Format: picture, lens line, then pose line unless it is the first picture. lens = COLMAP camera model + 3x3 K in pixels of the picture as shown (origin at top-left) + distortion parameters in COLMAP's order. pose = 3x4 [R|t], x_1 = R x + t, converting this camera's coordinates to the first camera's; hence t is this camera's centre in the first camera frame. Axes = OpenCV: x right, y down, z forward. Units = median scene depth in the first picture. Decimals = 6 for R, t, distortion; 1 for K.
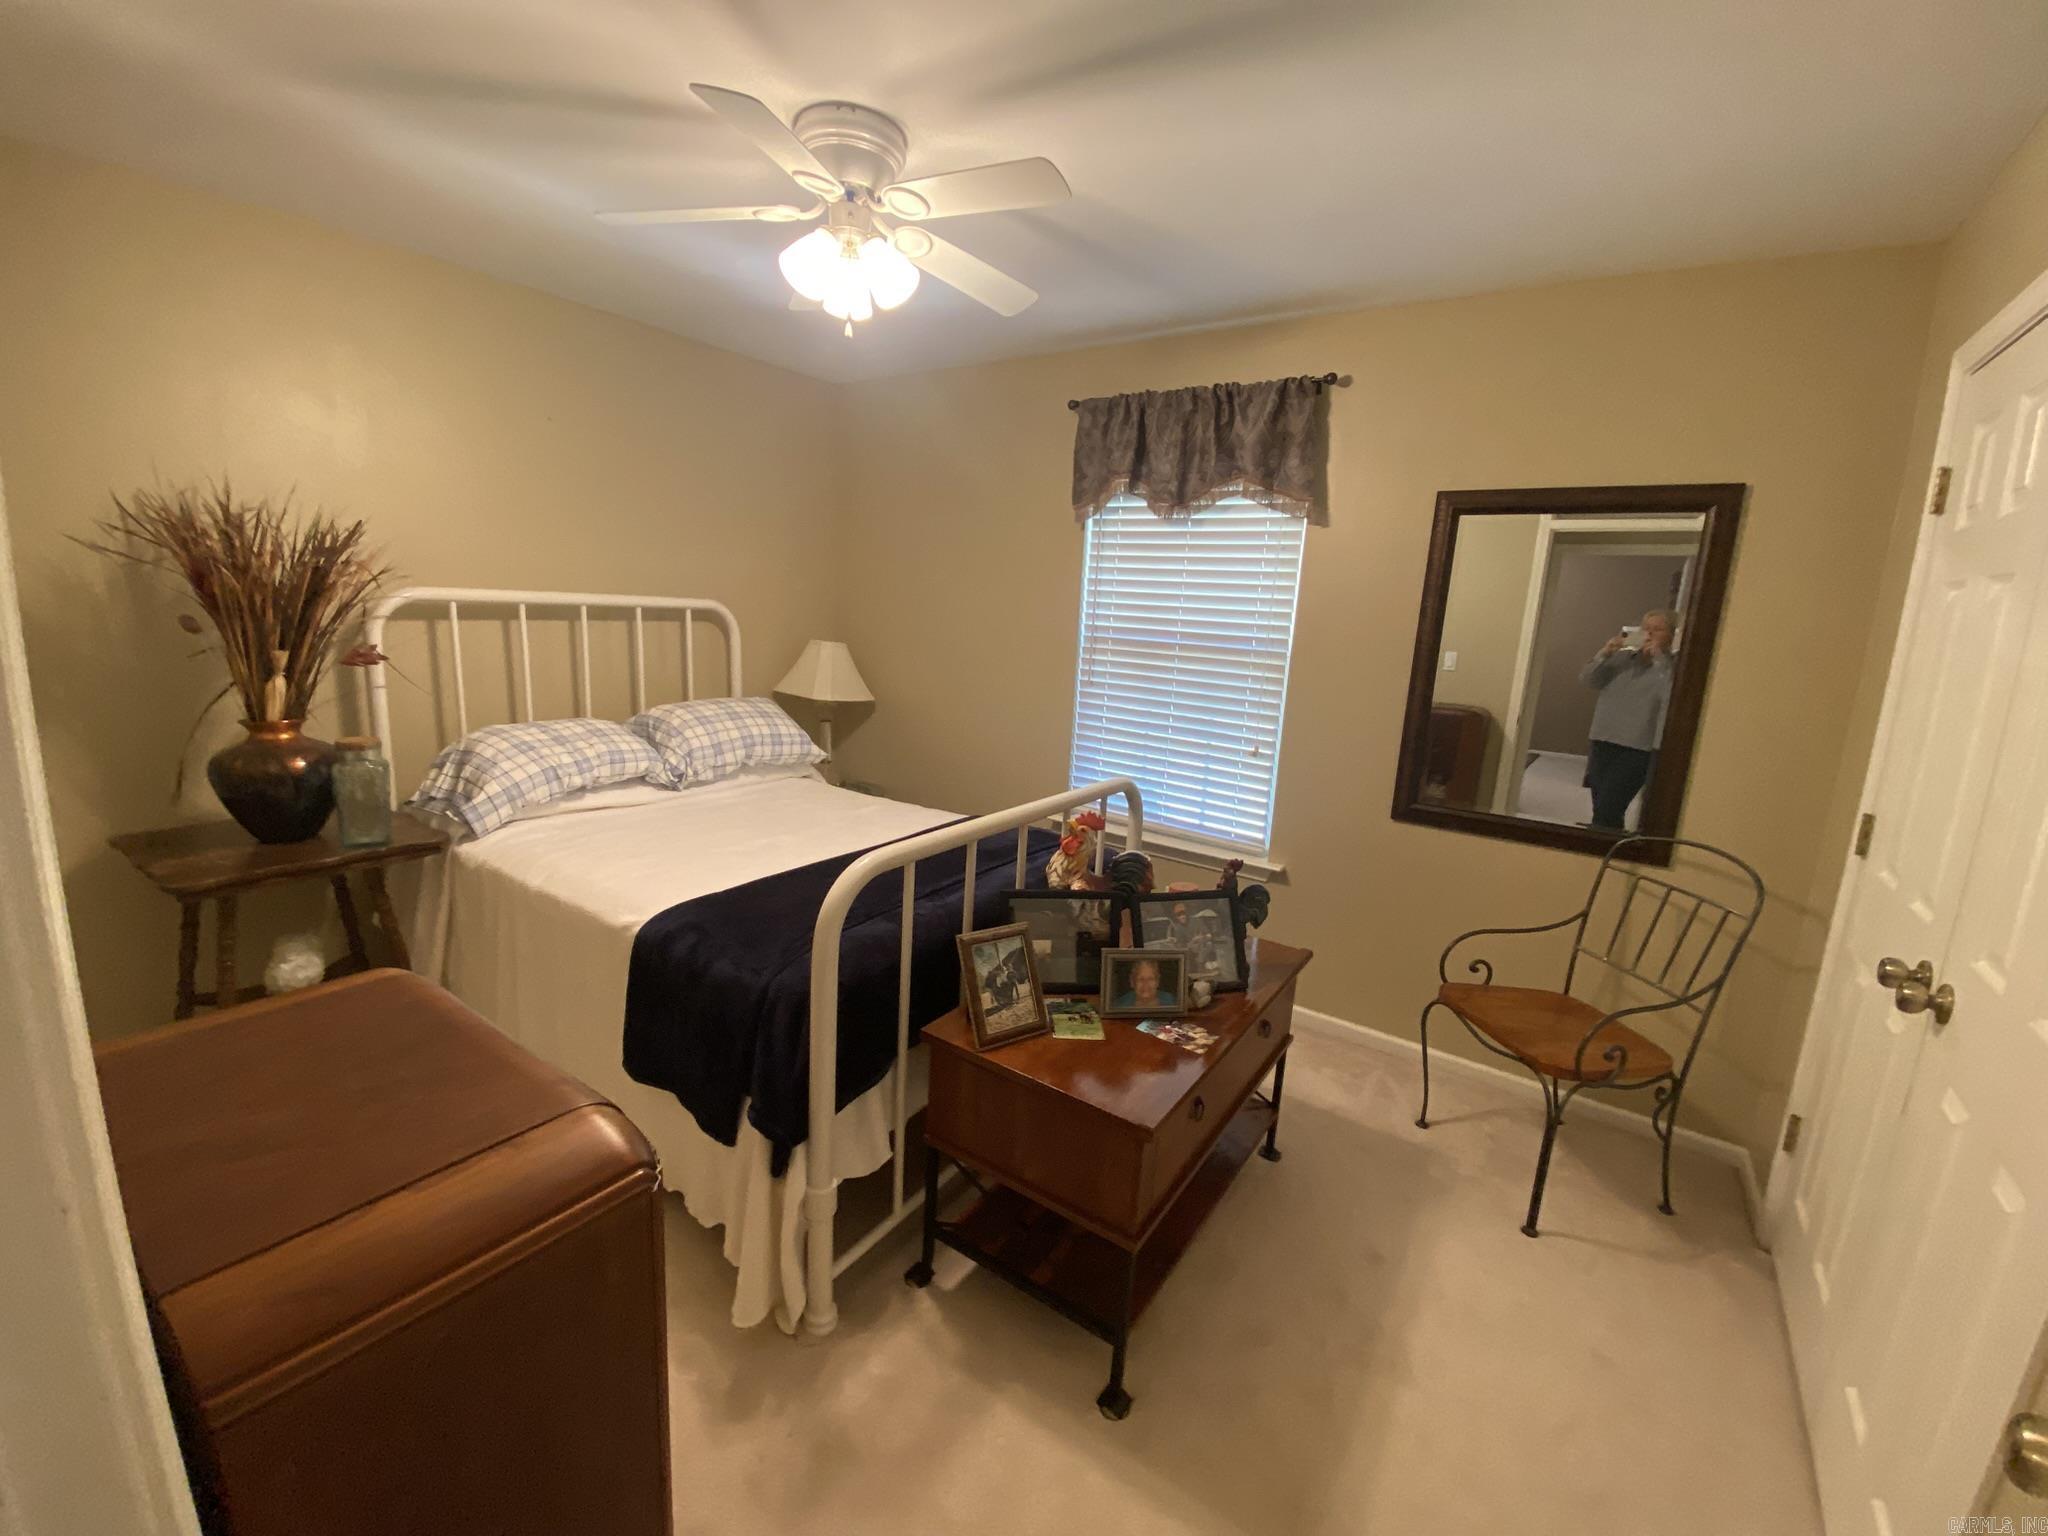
lens RADIAL K [[828.6, 0, 1025.9], [0, 828.6, 772.9], [0, 0, 1]] dist [0.029962, -0.025668]
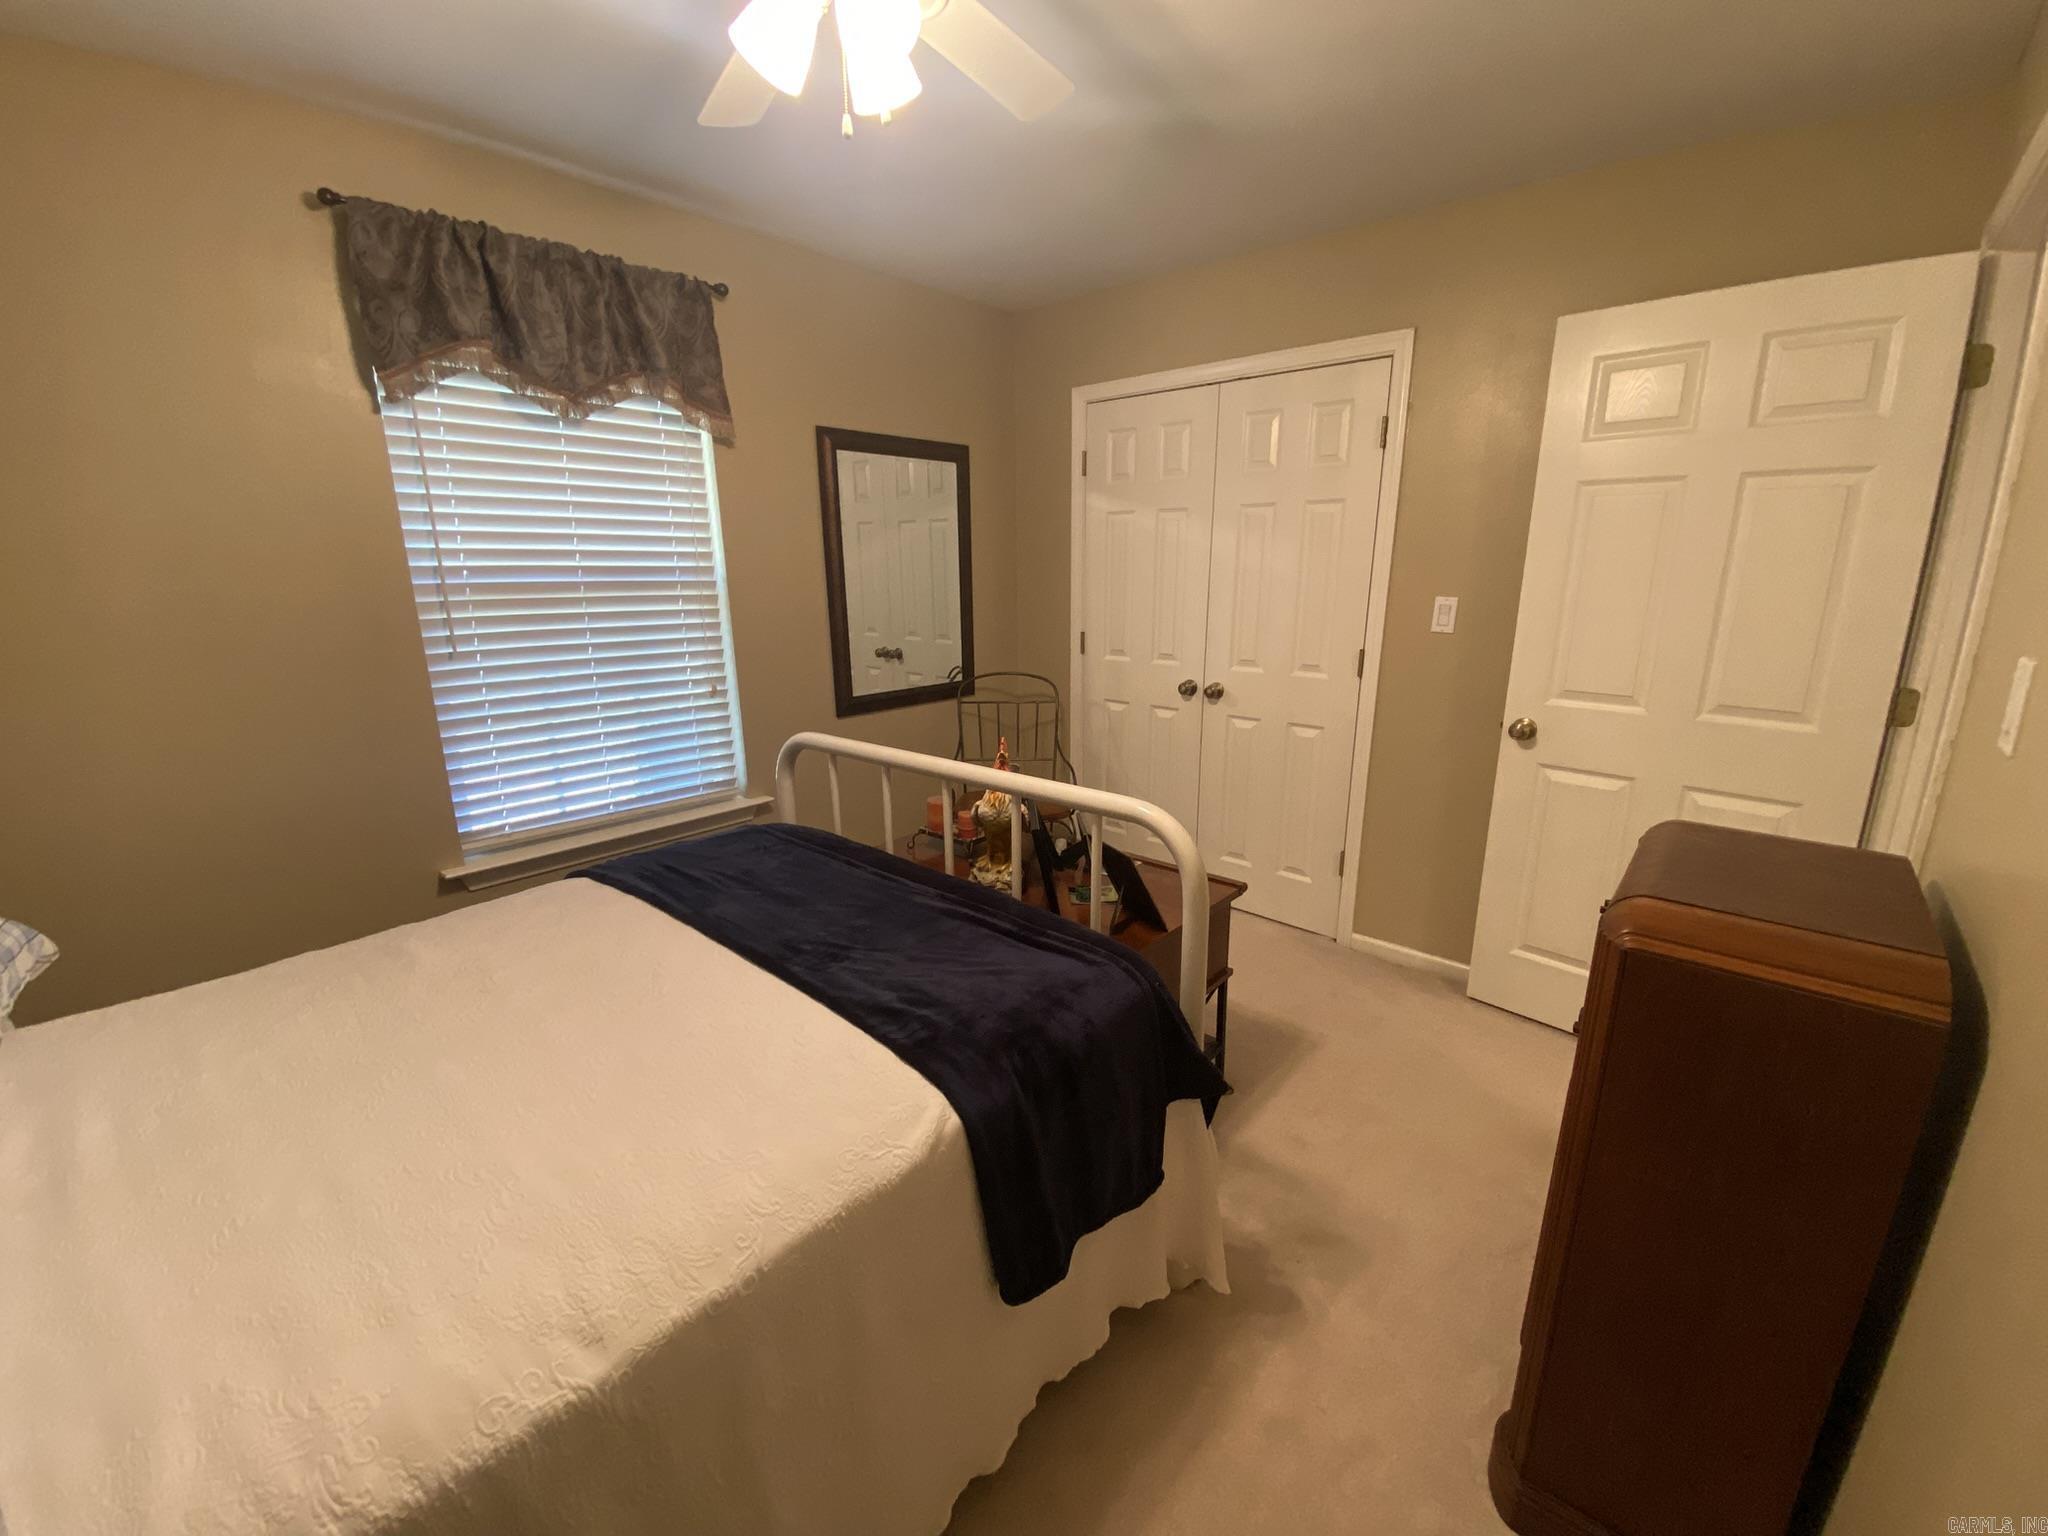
lens RADIAL K [[842.0, 0, 1033.7], [0, 842.0, 770.1], [0, 0, 1]] dist [0.000283, -0.010755]
pose [[0.118154, -0.293320, 0.948685, -0.600806], [0.204235, 0.942130, 0.265857, -0.119853], [-0.971765, 0.162343, 0.171223, 0.510330]]
